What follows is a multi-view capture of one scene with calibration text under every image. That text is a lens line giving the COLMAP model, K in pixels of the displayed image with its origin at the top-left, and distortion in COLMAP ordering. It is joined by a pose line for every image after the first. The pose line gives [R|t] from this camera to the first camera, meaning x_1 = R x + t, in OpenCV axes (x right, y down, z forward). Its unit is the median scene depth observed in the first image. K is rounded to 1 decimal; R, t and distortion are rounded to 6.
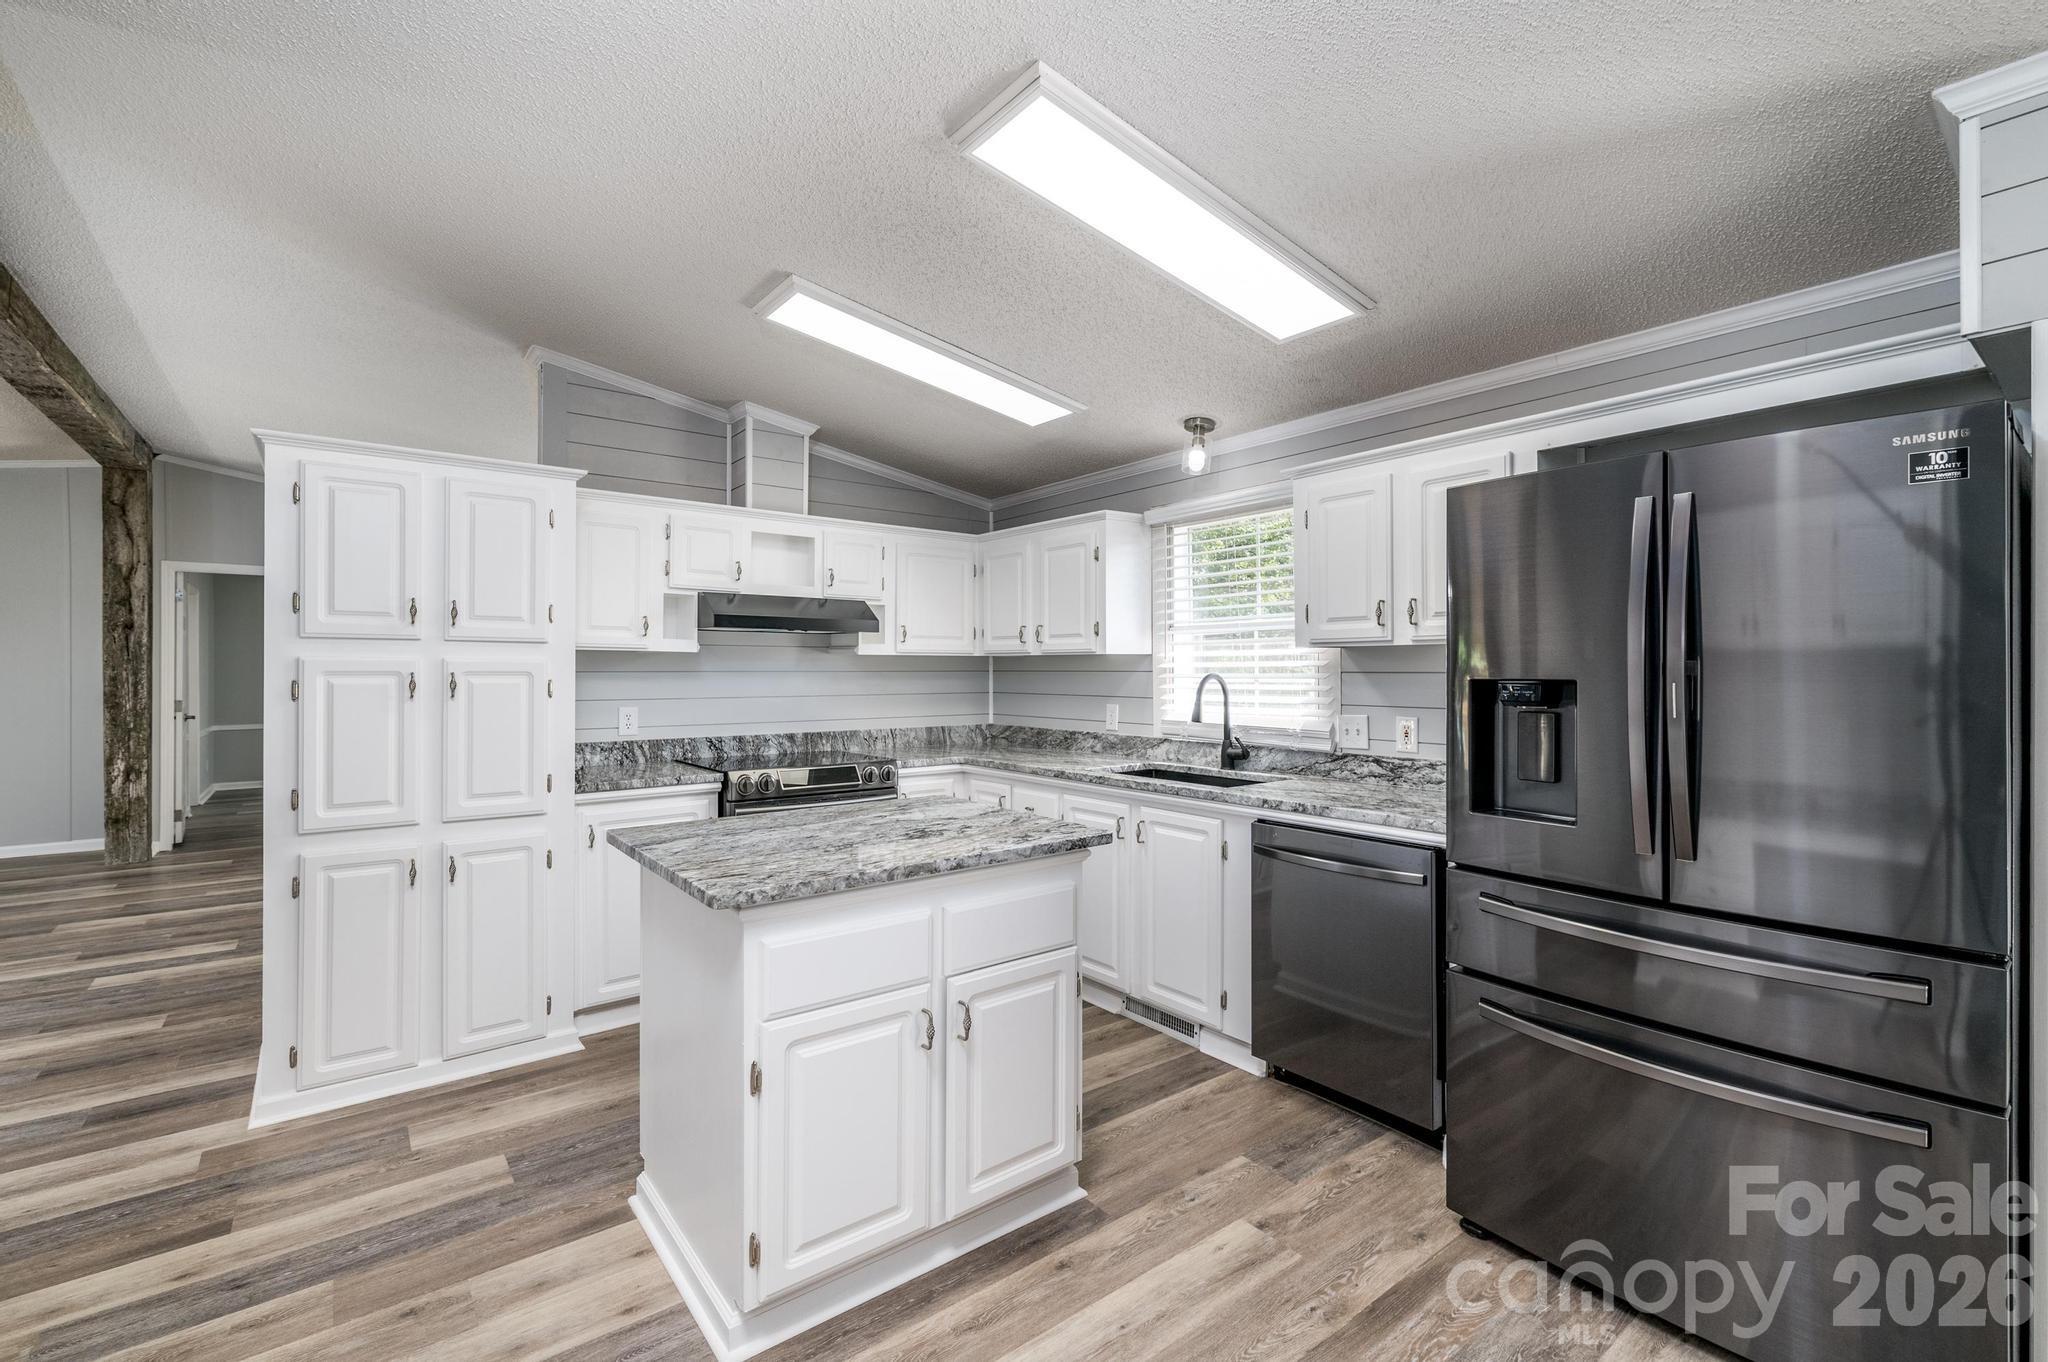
lens RADIAL K [[895.5, 0, 1021.5], [0, 895.5, 672.4], [0, 0, 1]] dist [-0.000201, -0.000219]
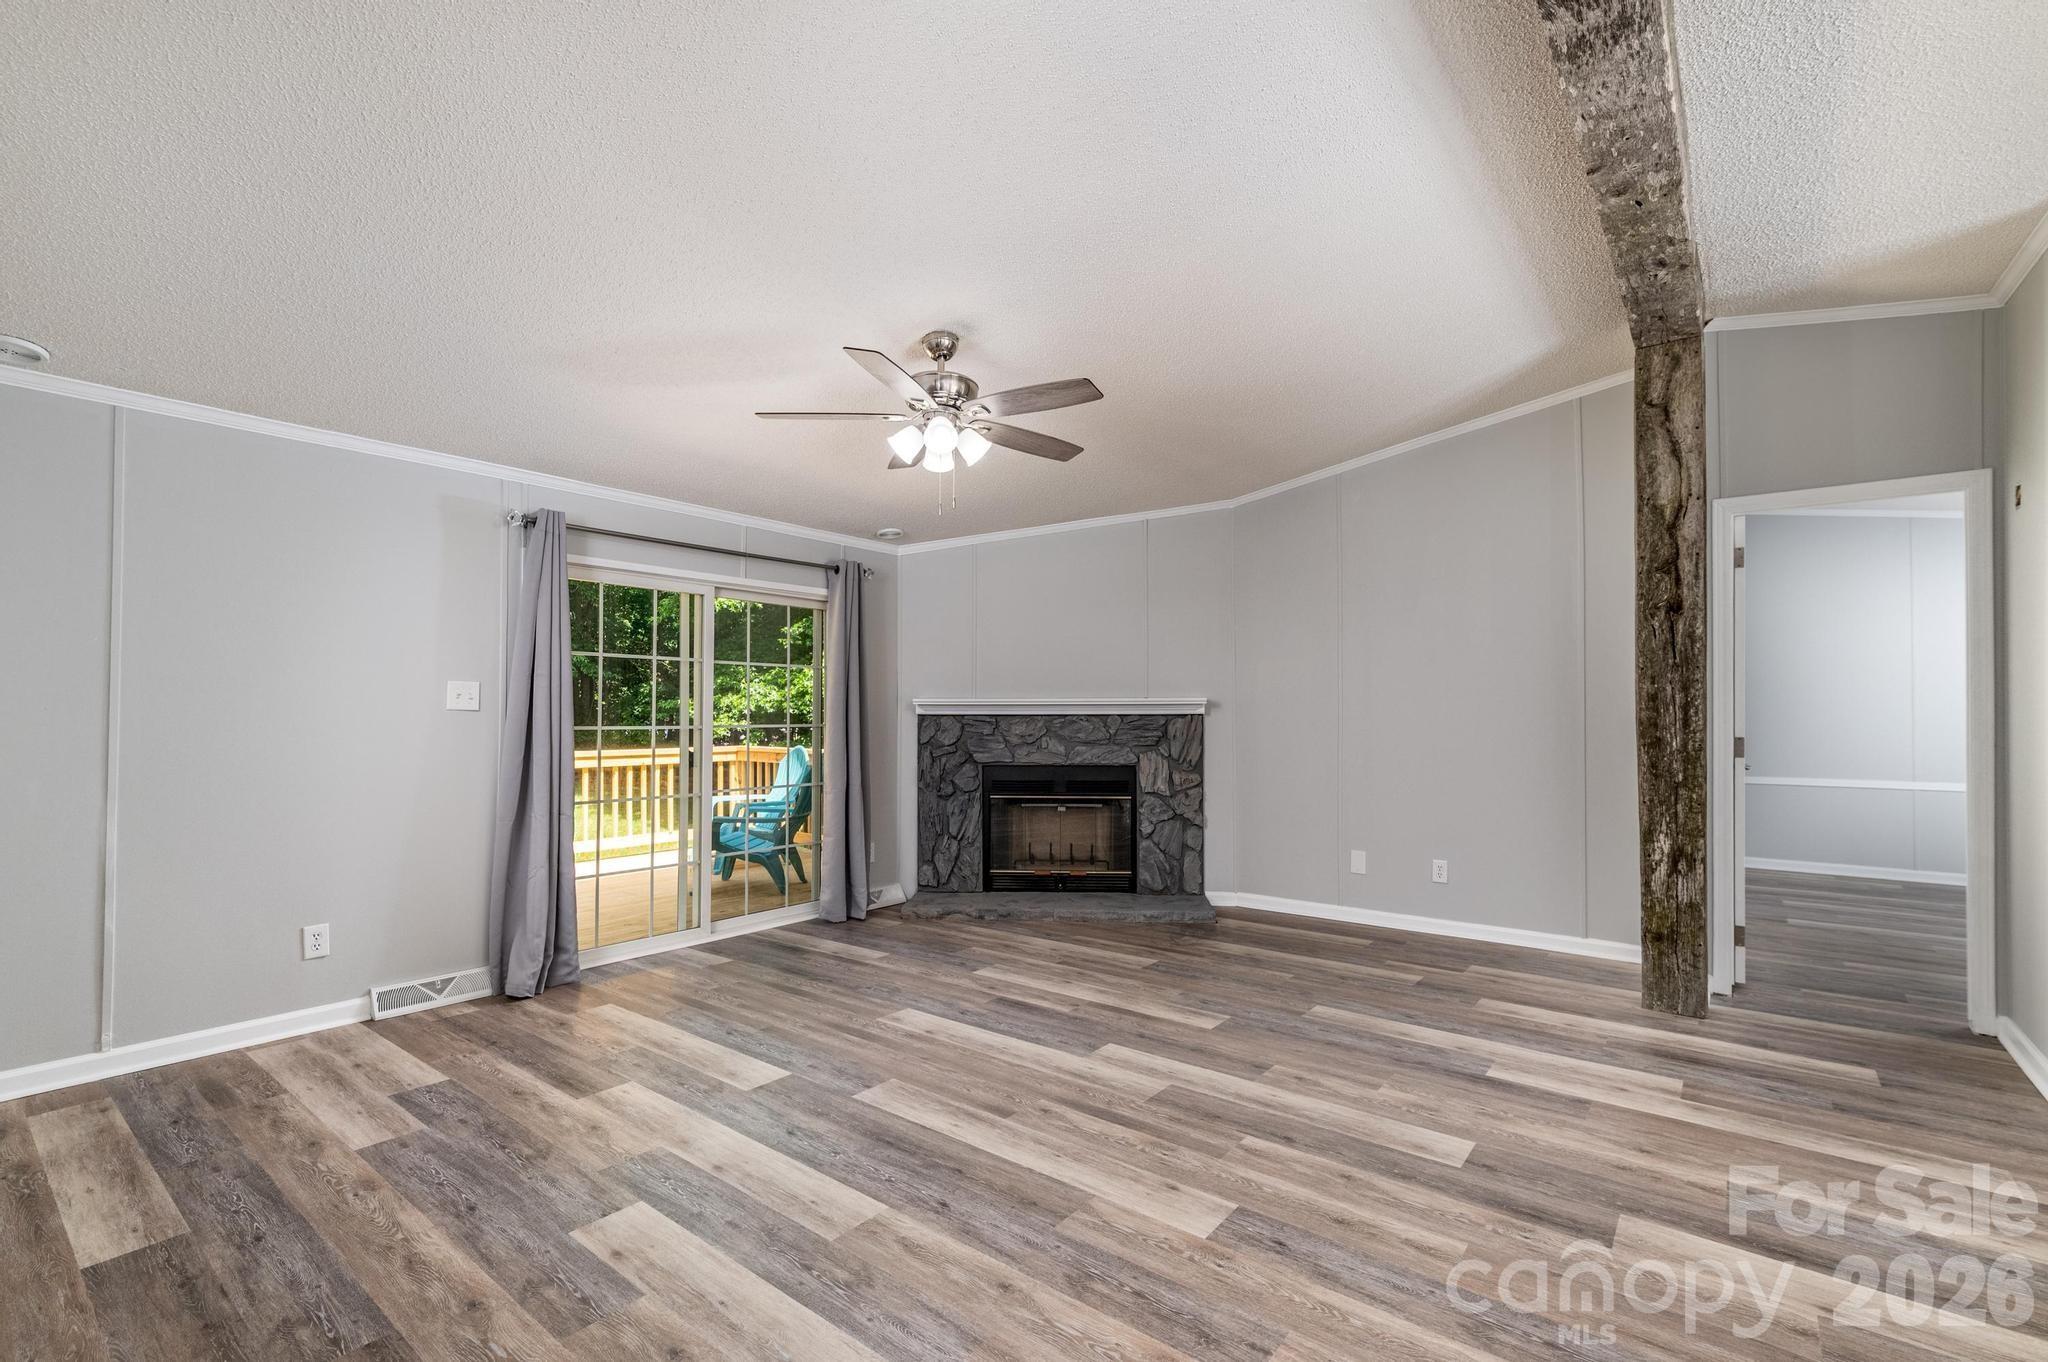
lens RADIAL K [[896.9, 0, 1034.8], [0, 896.9, 697.3], [0, 0, 1]] dist [0.001611, -0.000146]
pose [[0.243772, -0.017115, -0.969682, -0.829557], [-0.007985, 0.999775, -0.019653, 0.034507], [0.969800, 0.012534, 0.243580, 0.705011]]
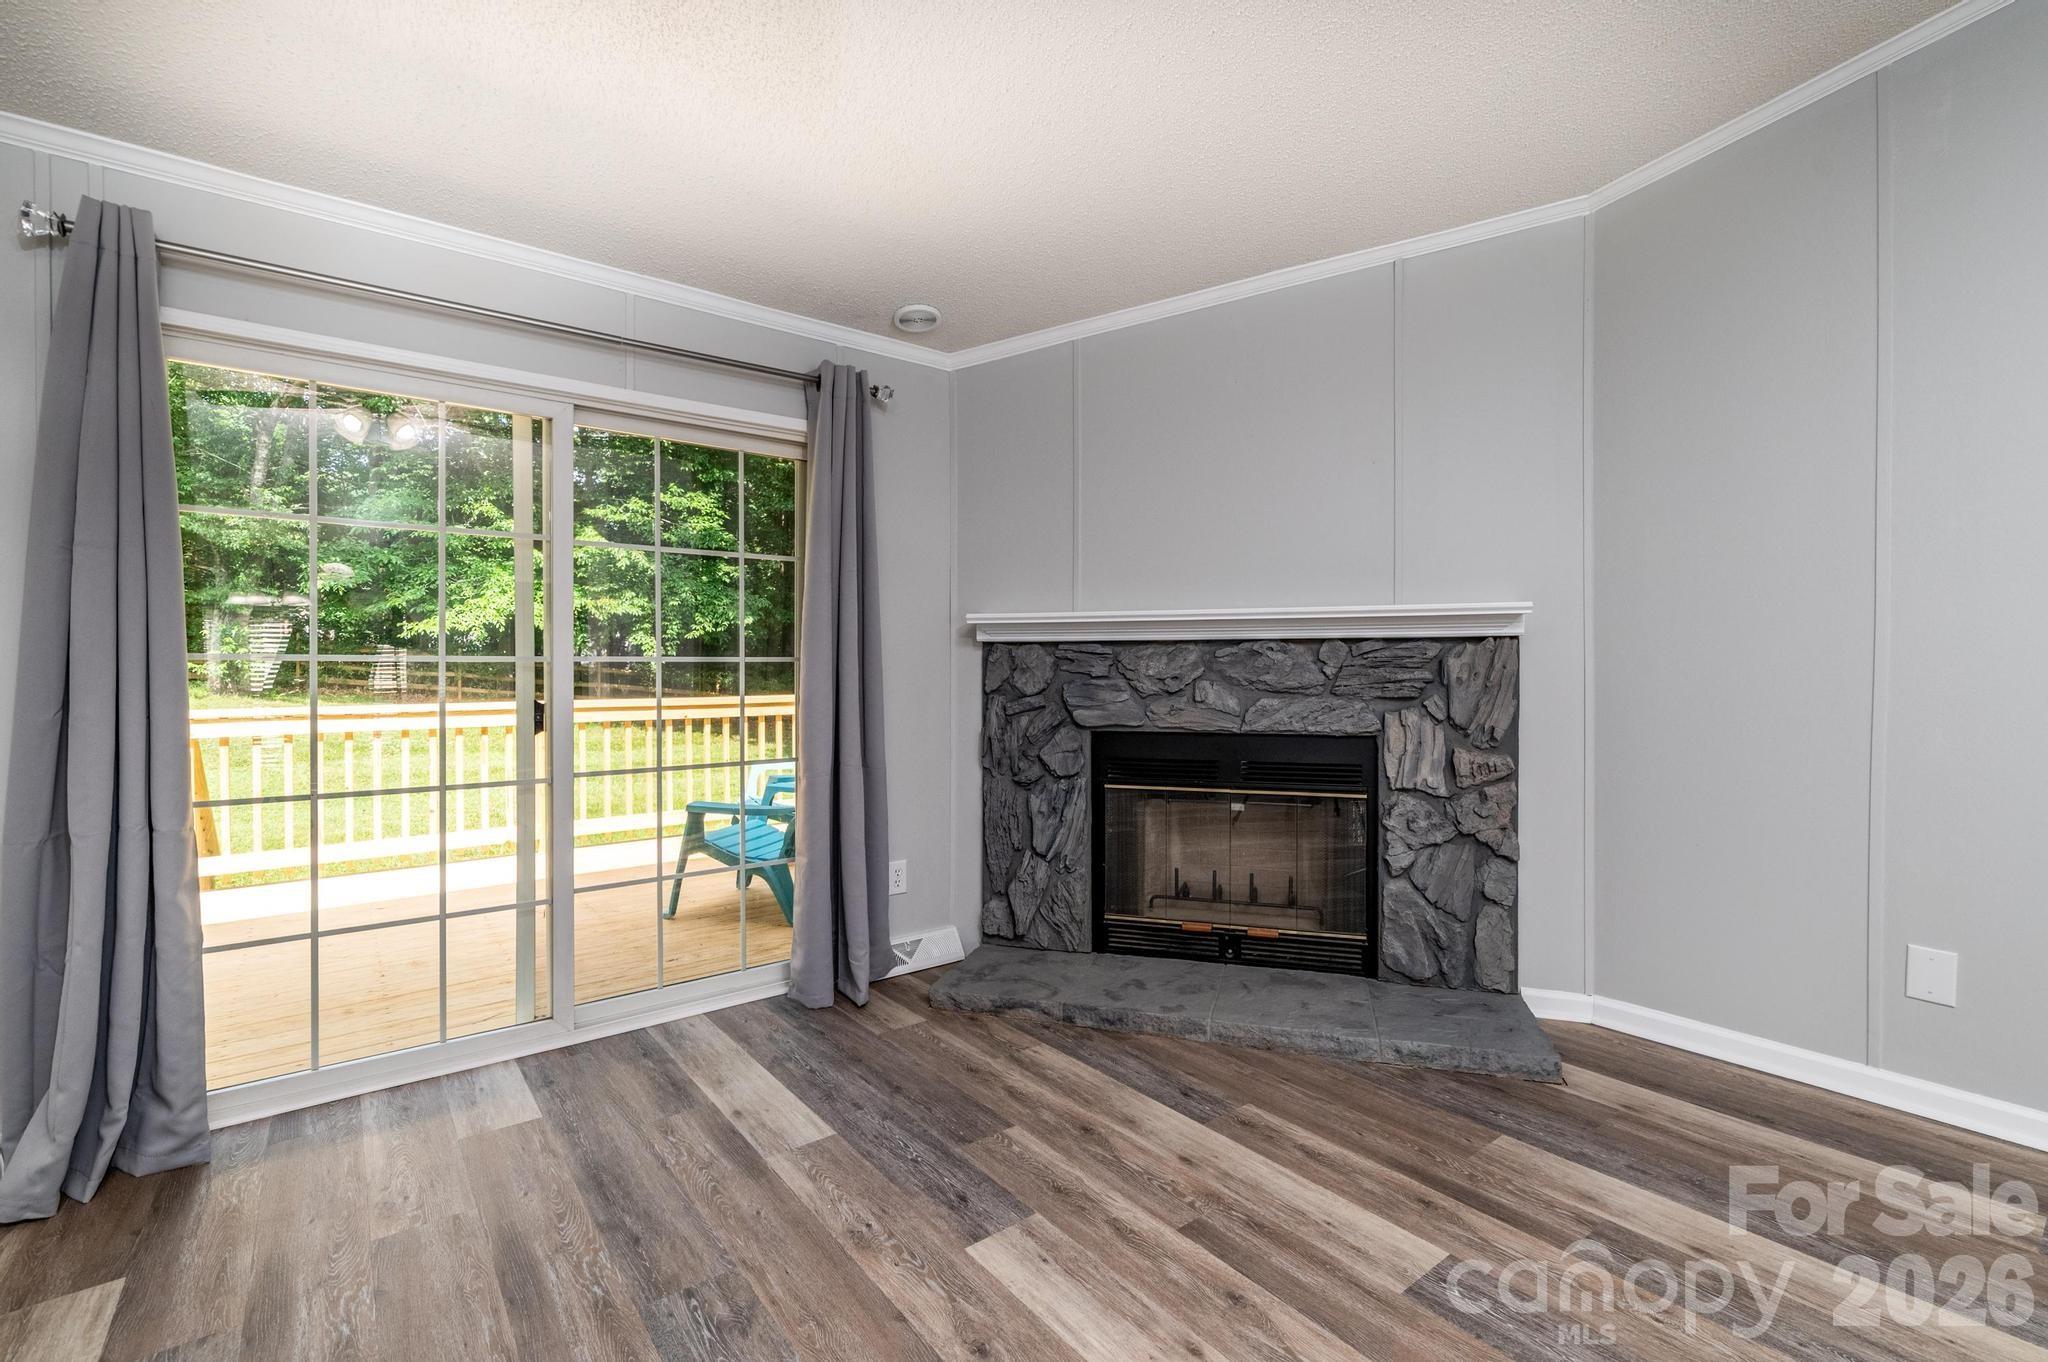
lens RADIAL K [[895.9, 0, 1035.0], [0, 895.9, 674.8], [0, 0, 1]] dist [-0.000903, 0.000098]
pose [[0.007602, 0.014157, -0.999871, -1.446305], [-0.005603, 0.999885, 0.014114, 0.054301], [0.999955, 0.005495, 0.007680, 0.923055]]
